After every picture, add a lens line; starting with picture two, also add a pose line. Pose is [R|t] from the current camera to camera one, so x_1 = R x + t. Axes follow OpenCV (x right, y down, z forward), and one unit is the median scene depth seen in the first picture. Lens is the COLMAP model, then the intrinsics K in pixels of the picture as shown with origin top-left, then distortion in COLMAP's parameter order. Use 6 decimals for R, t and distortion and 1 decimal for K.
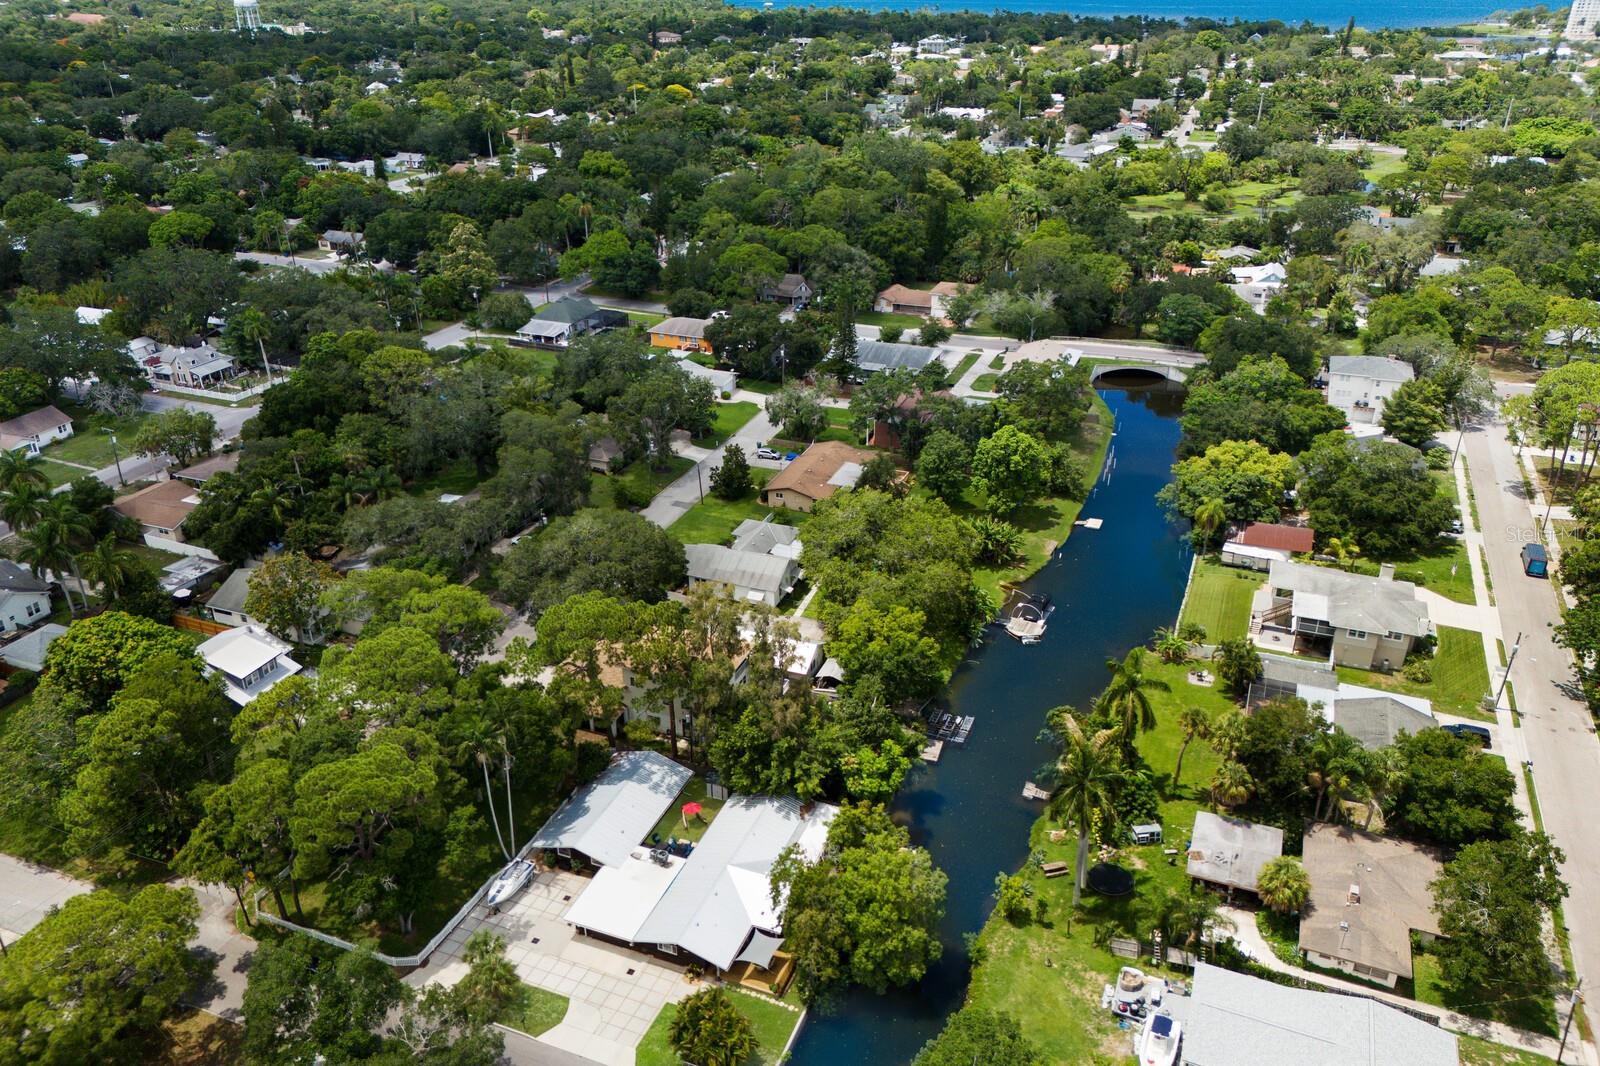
lens RADIAL K [[1163.3, 0, 800.0], [0, 1163.3, 533.0], [0, 0, 1]] dist [0.085635, -0.085757]
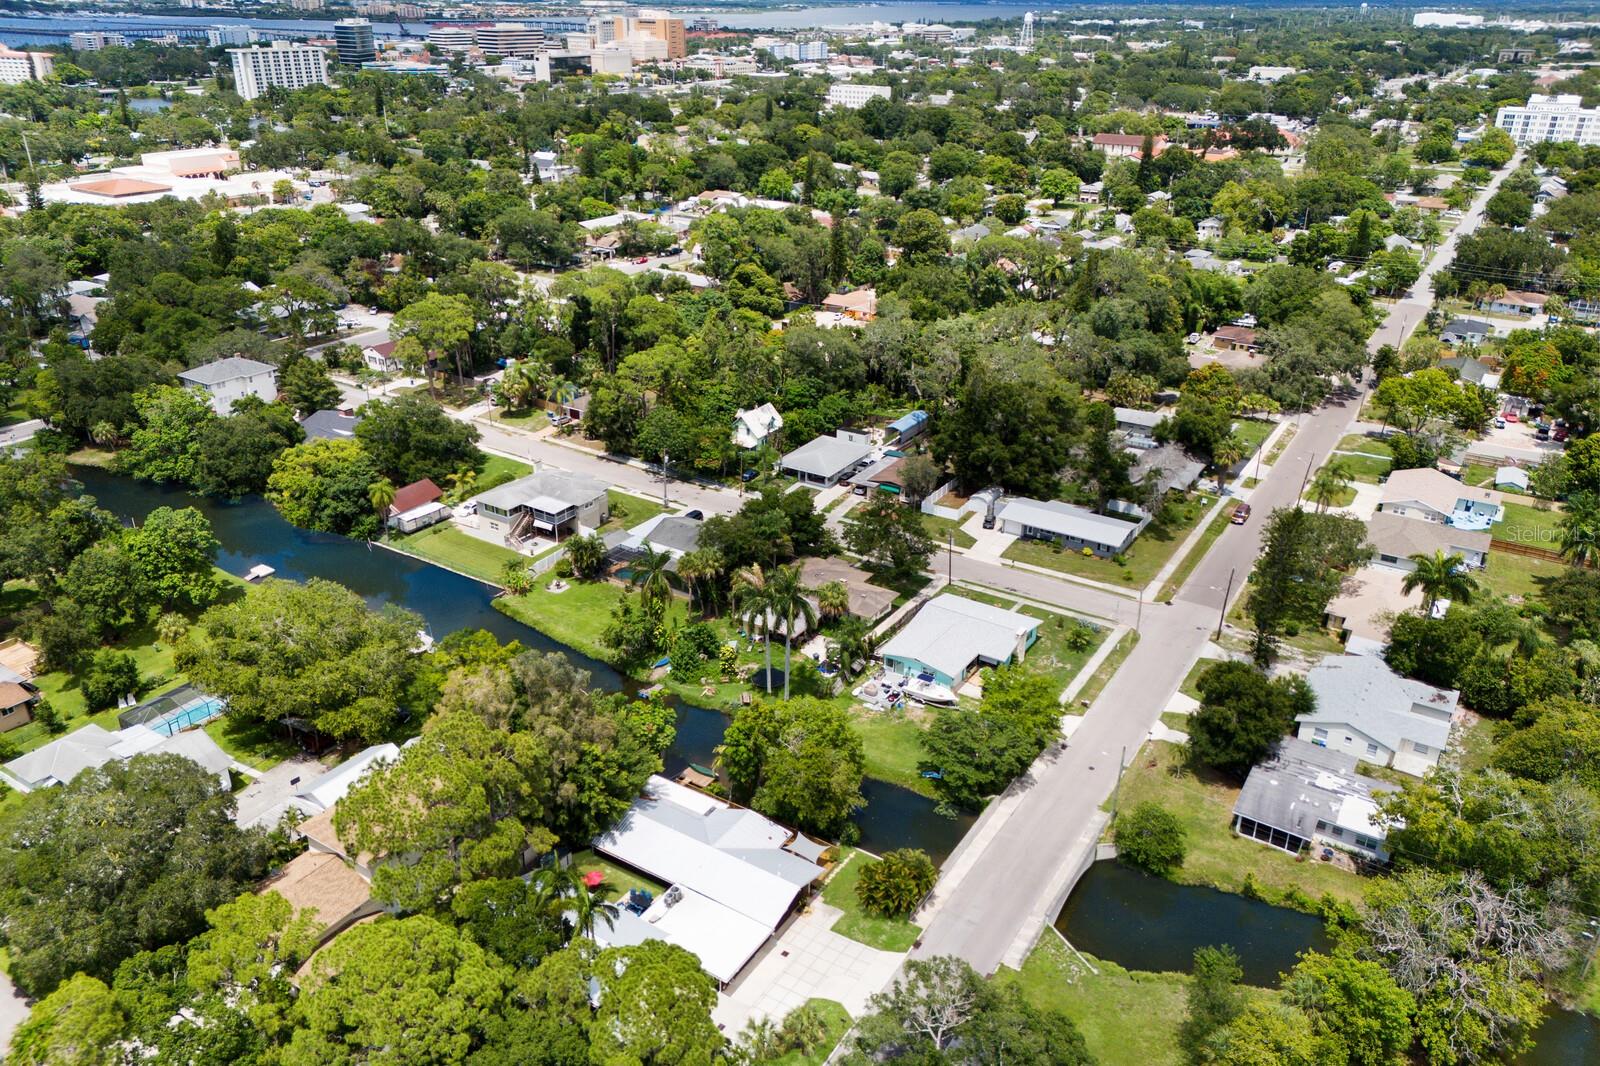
lens RADIAL K [[1151.5, 0, 796.1], [0, 1151.5, 535.3], [0, 0, 1]] dist [0.076792, -0.070279]
pose [[0.185407, -0.401288, 0.896990, -0.491053], [0.421656, 0.856999, 0.296241, -0.126870], [-0.887598, 0.323296, 0.328100, 0.297830]]
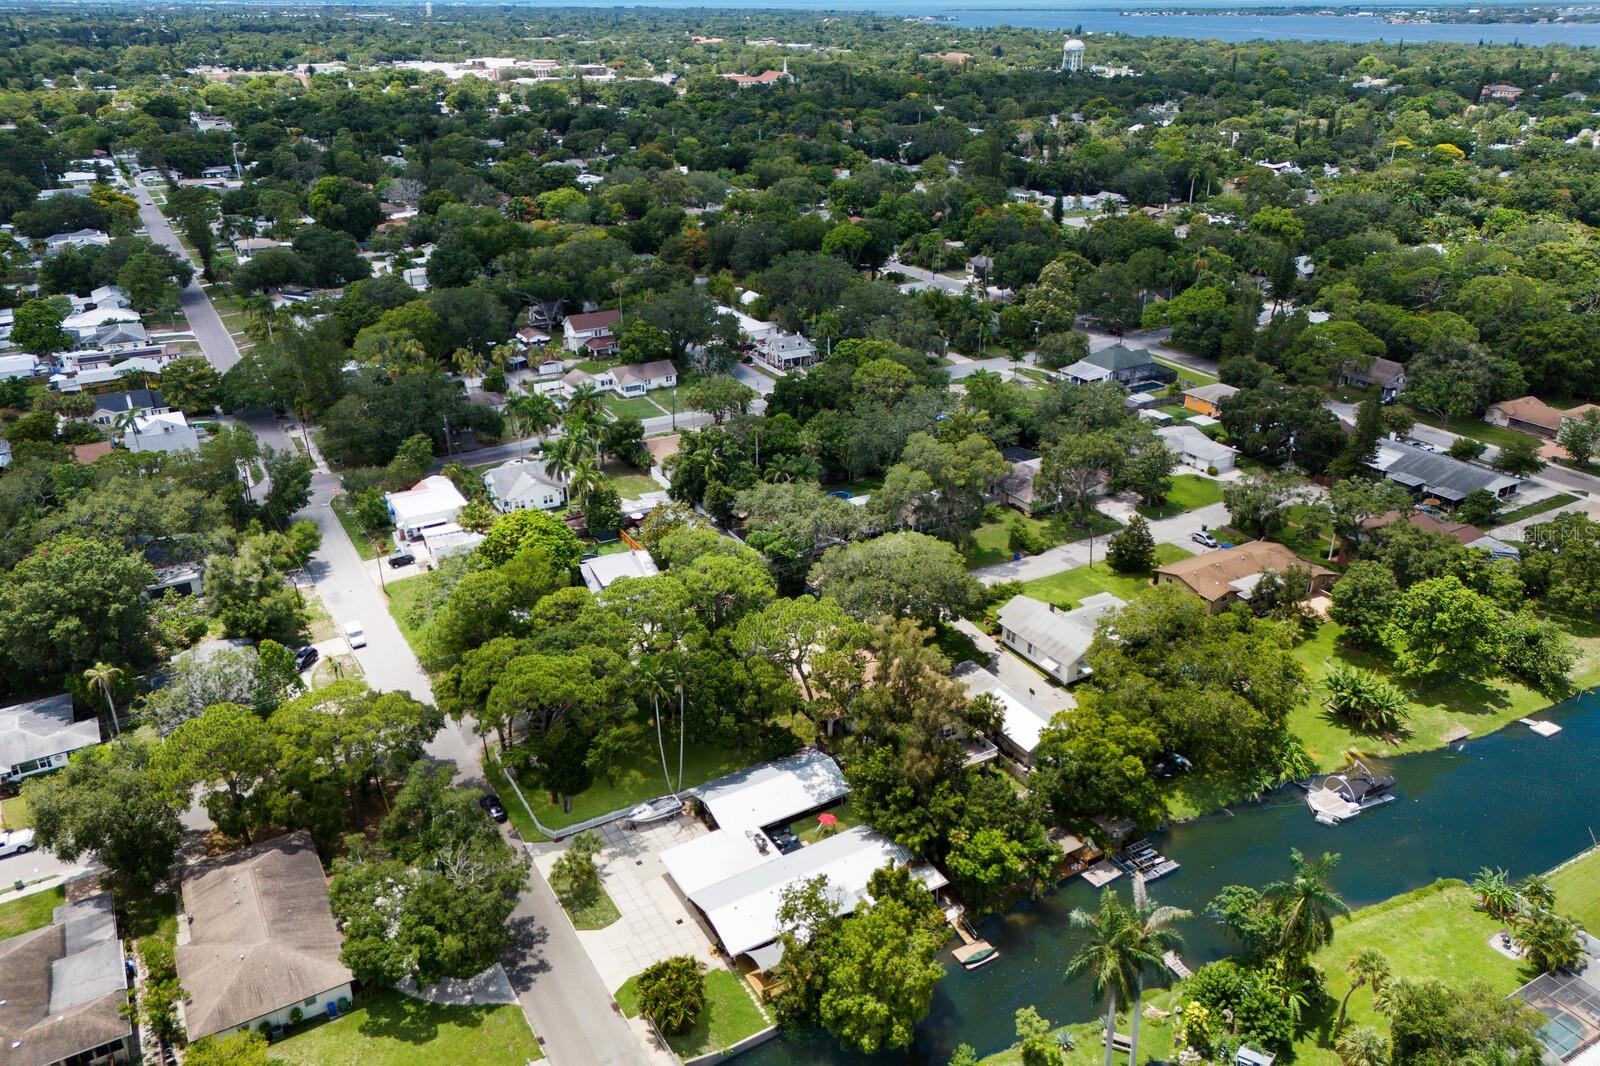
lens RADIAL K [[1151.5, 0, 796.1], [0, 1151.5, 535.3], [0, 0, 1]] dist [0.076792, -0.070279]
pose [[0.794671, 0.259494, -0.548781, 0.246710], [-0.273231, 0.960176, 0.058367, -0.040211], [0.542072, 0.103561, 0.833926, 0.055436]]
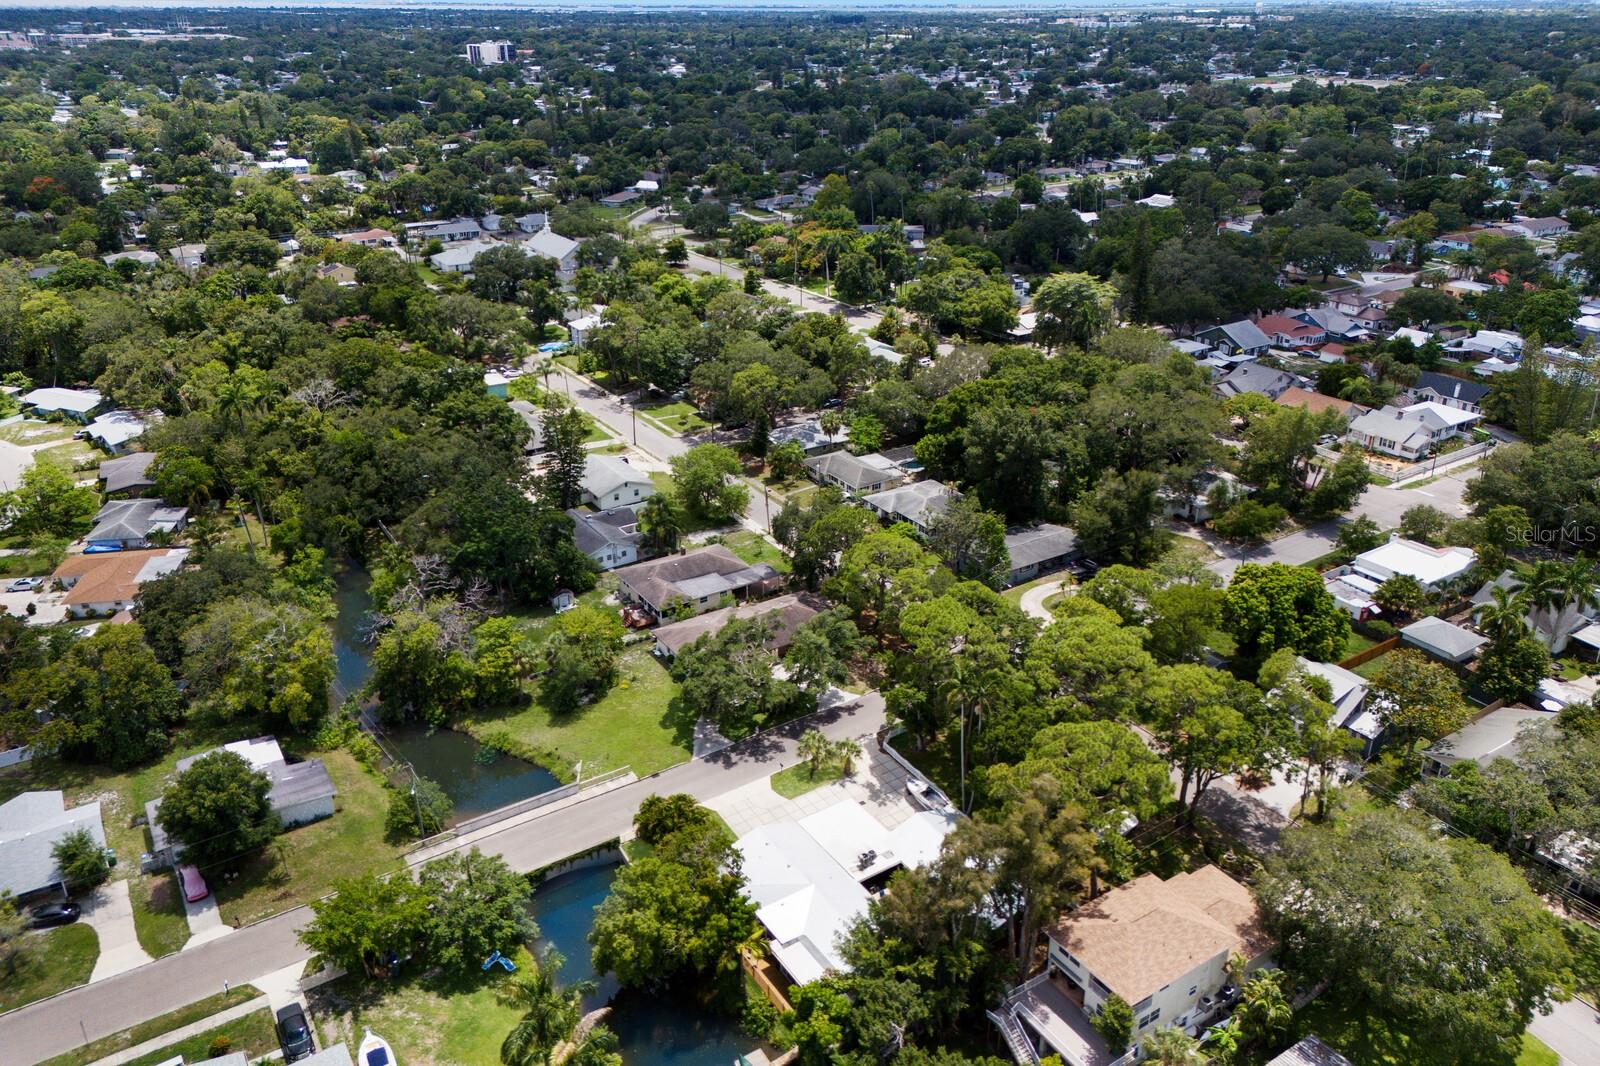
lens RADIAL K [[1163.3, 0, 800.0], [0, 1163.3, 533.0], [0, 0, 1]] dist [0.085635, -0.085757]
pose [[-0.573363, 0.345195, -0.743031, 0.341919], [-0.355790, 0.712025, 0.605337, -0.312614], [0.738016, 0.611441, -0.285432, 0.633362]]
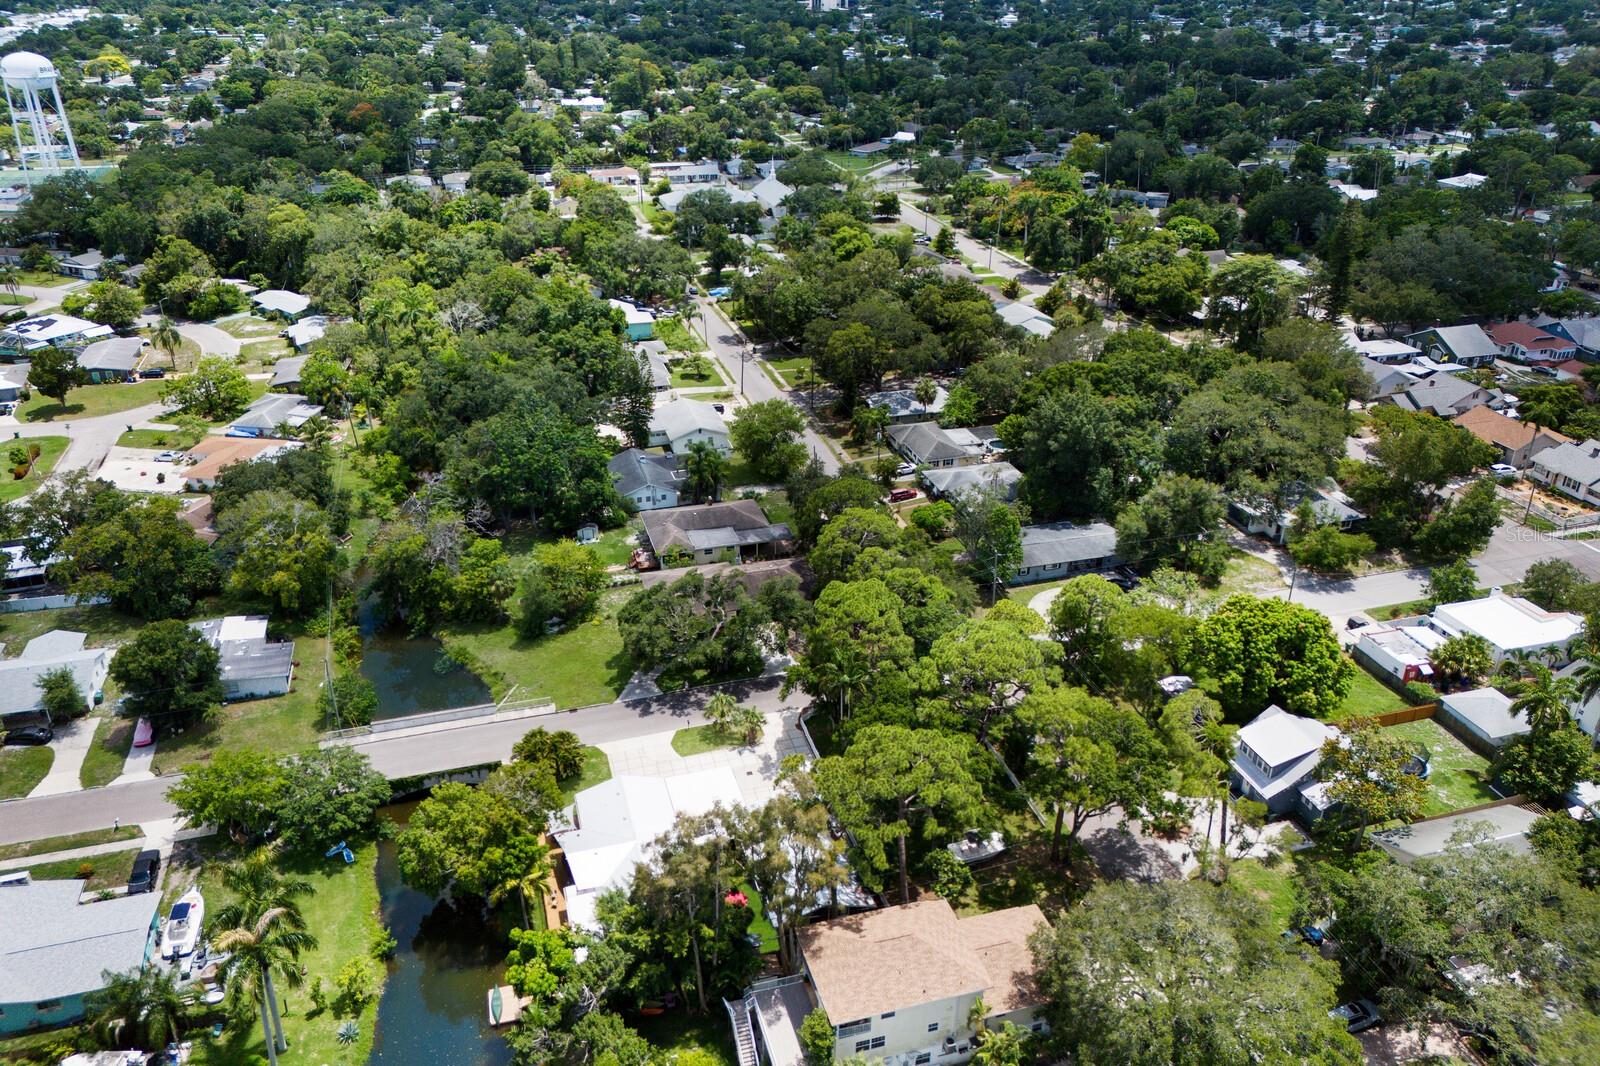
lens RADIAL K [[1163.3, 0, 800.0], [0, 1163.3, 533.0], [0, 0, 1]] dist [0.085635, -0.085757]
pose [[-0.783040, 0.278894, -0.555938, 0.182860], [-0.275451, 0.645899, 0.711997, -0.376610], [0.557652, 0.710656, -0.428943, 0.766940]]
